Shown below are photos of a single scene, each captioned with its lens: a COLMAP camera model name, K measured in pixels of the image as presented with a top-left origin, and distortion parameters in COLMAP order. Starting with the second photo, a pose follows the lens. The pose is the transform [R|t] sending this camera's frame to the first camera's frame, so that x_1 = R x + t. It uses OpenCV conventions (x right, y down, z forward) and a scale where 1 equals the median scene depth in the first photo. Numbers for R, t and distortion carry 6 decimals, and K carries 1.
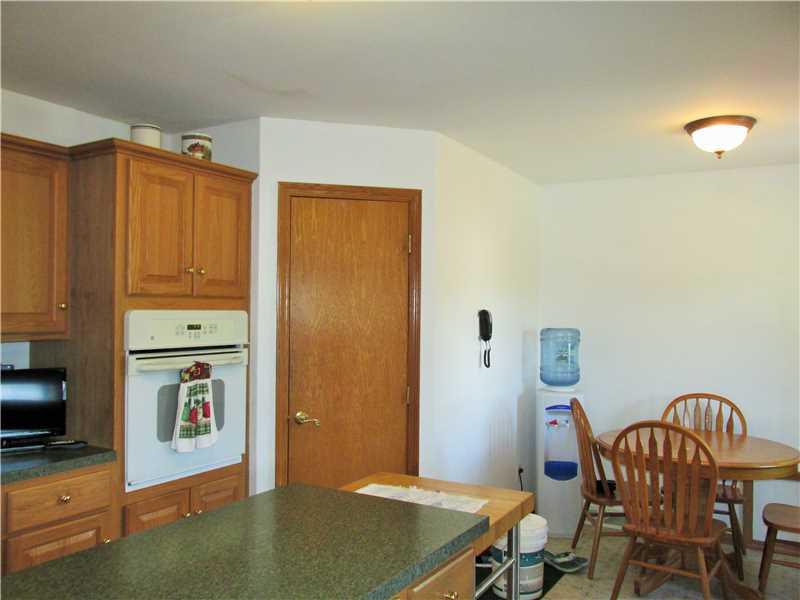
lens RADIAL K [[668.9, 0, 400.0], [0, 668.9, 300.0], [0, 0, 1]] dist [-0.025657, 0.000099]
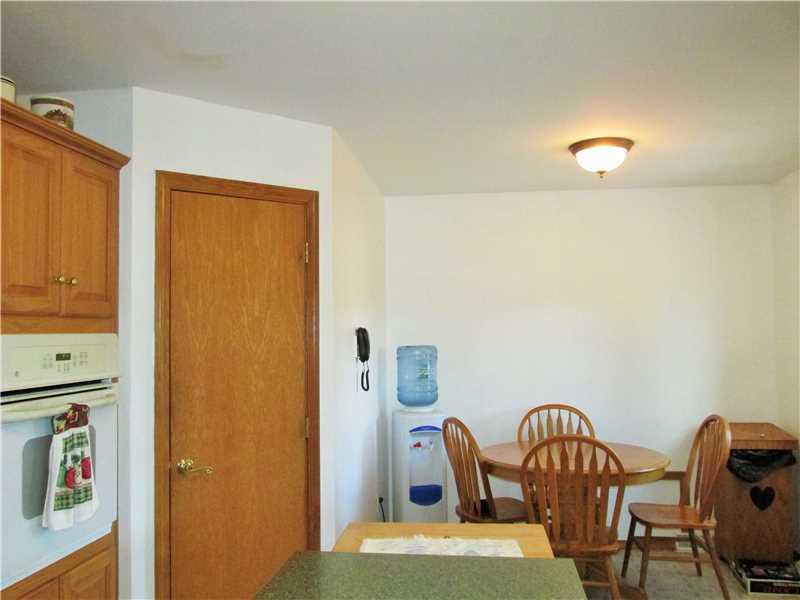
lens RADIAL K [[686.6, 0, 400.0], [0, 686.6, 300.0], [0, 0, 1]] dist [-0.030344, -0.004866]
pose [[0.915919, -0.002768, 0.401354, -0.247385], [0.014420, 0.999558, -0.026013, 0.002680], [-0.401105, 0.029614, 0.915553, 0.147933]]
